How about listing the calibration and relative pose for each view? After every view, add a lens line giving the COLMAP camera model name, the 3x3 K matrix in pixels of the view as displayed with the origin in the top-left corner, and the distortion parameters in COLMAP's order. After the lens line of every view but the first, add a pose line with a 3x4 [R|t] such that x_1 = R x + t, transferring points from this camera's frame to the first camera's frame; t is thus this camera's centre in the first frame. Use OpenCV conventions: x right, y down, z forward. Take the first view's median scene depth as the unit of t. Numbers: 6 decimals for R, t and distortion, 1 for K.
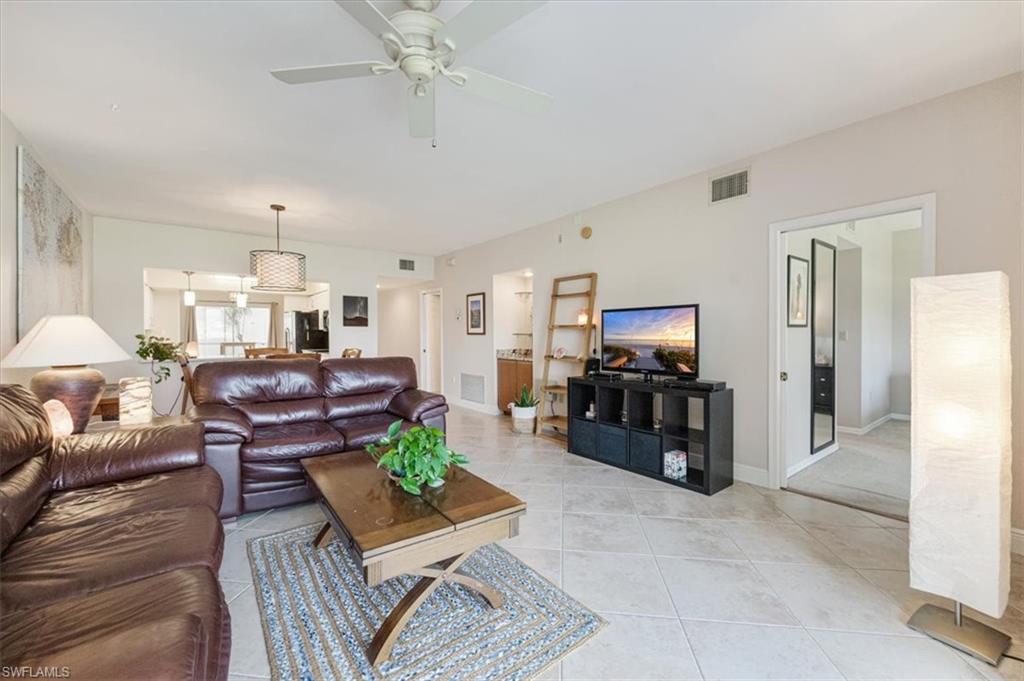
lens RADIAL K [[419.6, 0, 512.0], [0, 419.6, 340.5], [0, 0, 1]] dist [0.001809, 0.000090]
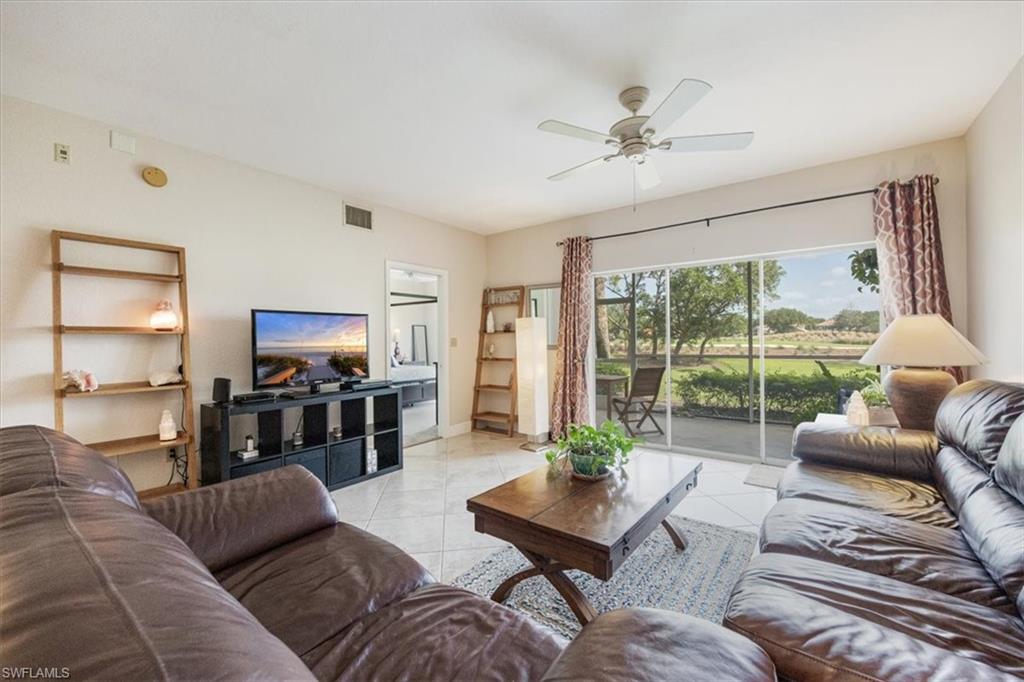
lens RADIAL K [[407.9, 0, 511.8], [0, 407.9, 339.1], [0, 0, 1]] dist [-0.001647, 0.000023]
pose [[-0.268794, 0.002024, 0.963196, -0.493053], [0.027697, 0.999601, 0.005629, -0.008931], [-0.962799, 0.028191, -0.268743, 0.621974]]
